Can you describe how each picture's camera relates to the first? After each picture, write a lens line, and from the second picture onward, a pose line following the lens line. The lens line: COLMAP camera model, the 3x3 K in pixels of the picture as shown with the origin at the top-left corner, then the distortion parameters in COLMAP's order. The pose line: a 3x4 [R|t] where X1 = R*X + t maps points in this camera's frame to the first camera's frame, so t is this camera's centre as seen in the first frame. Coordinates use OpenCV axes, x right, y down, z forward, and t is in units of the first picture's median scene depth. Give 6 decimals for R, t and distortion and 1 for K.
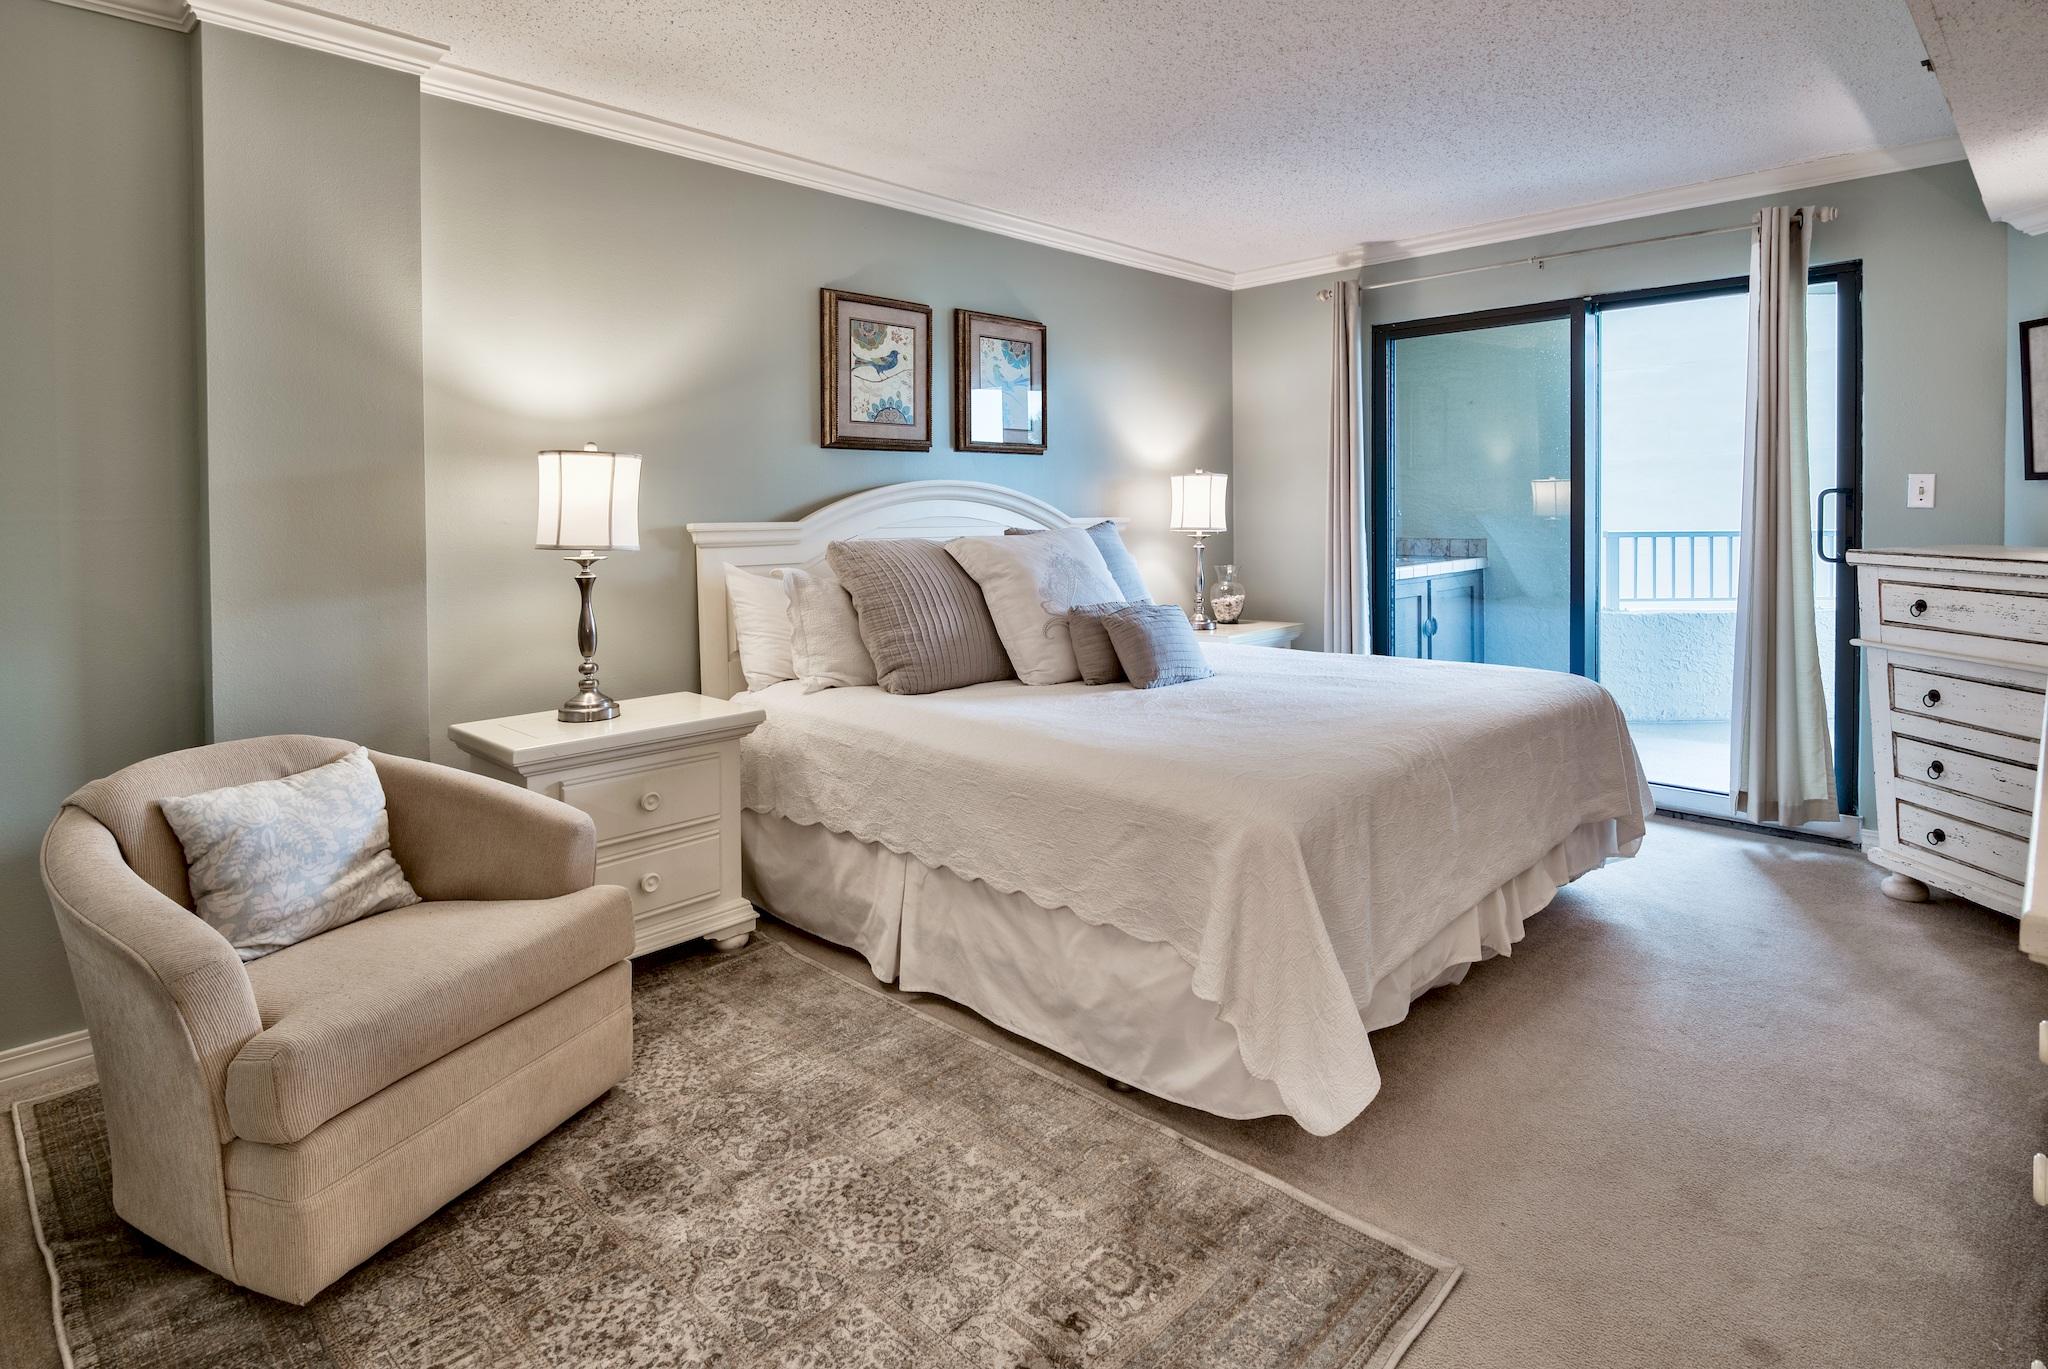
lens RADIAL K [[1056.8, 0, 1029.0], [0, 1056.8, 520.6], [0, 0, 1]] dist [-0.007379, 0.000689]
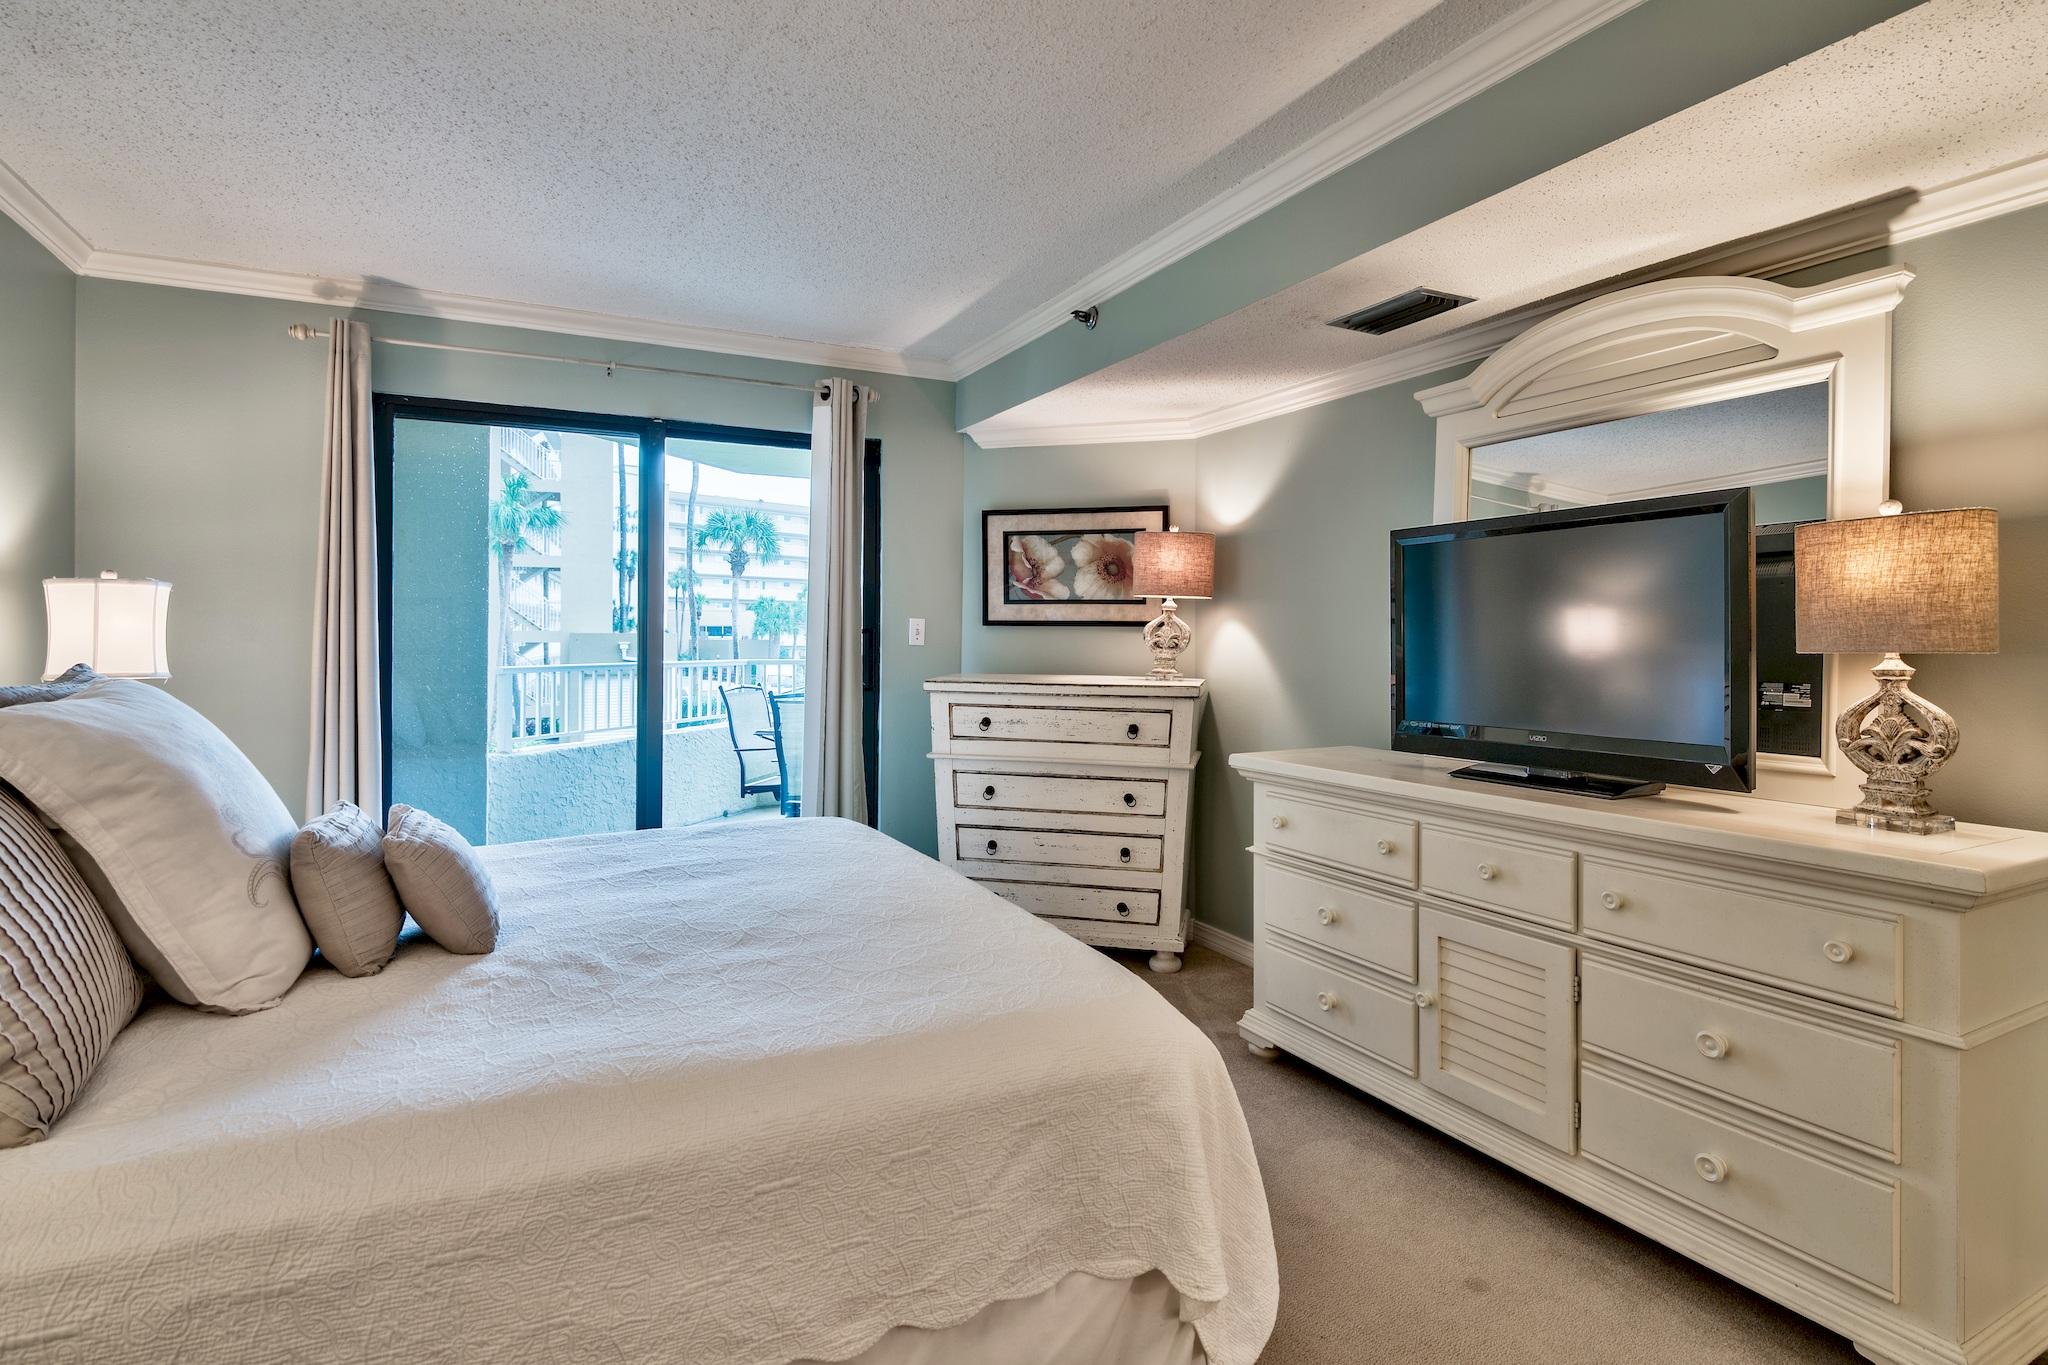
lens RADIAL K [[1037.6, 0, 1101.2], [0, 1037.6, 639.1], [0, 0, 1]] dist [-0.005218, -0.001264]
pose [[0.306396, 0.009350, 0.951858, -0.308286], [0.002744, 0.999939, -0.010706, -0.006289], [-0.951900, 0.005892, 0.306351, 0.458142]]
